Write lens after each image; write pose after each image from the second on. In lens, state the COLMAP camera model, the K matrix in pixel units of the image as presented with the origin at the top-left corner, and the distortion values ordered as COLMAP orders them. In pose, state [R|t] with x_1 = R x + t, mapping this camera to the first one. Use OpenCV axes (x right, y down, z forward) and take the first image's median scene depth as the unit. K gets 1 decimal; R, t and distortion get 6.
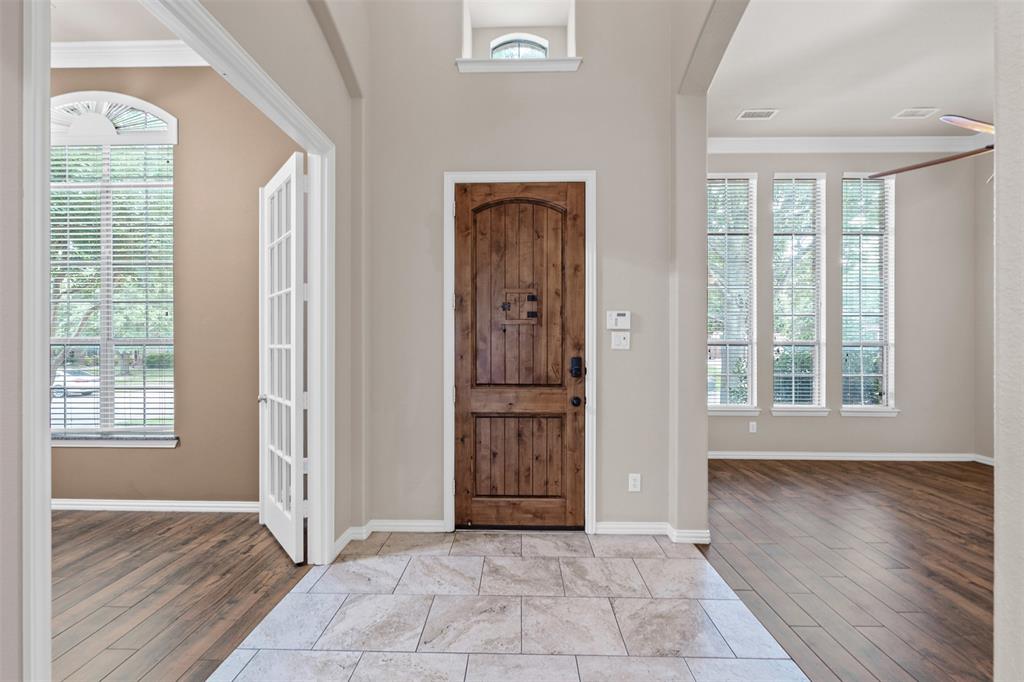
lens RADIAL K [[468.1, 0, 509.1], [0, 468.1, 341.5], [0, 0, 1]] dist [-0.006389, 0.002341]
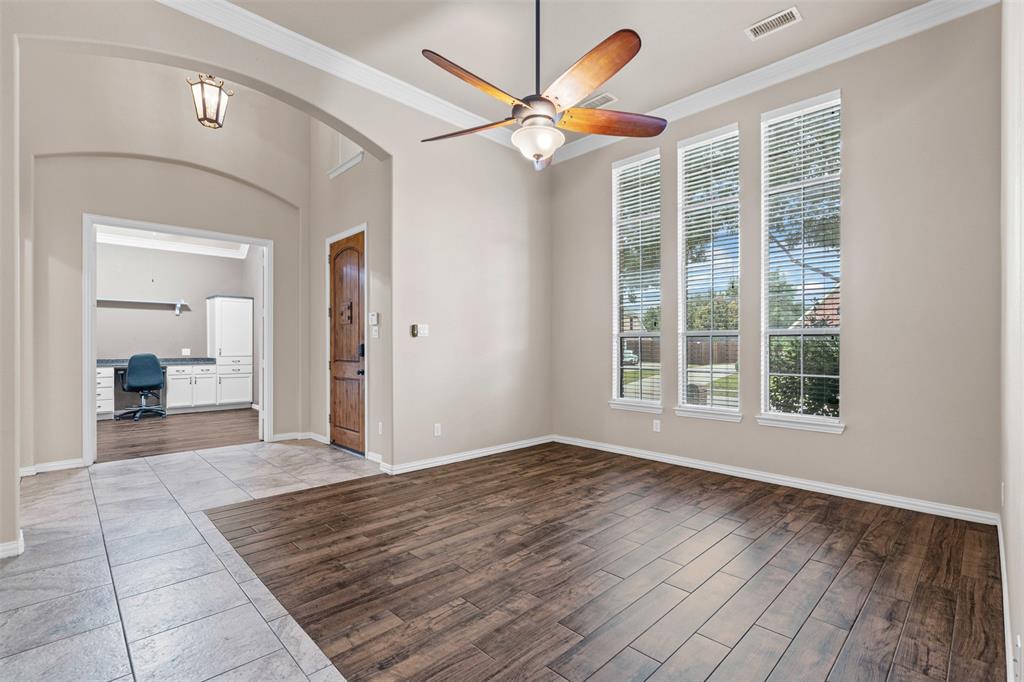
lens RADIAL K [[468.1, 0, 509.7], [0, 468.1, 346.2], [0, 0, 1]] dist [-0.006389, 0.002341]
pose [[0.714870, -0.001861, -0.699254, 1.564617], [0.001432, 0.999998, -0.001198, 0.045397], [0.699256, -0.000145, 0.714872, 0.228753]]
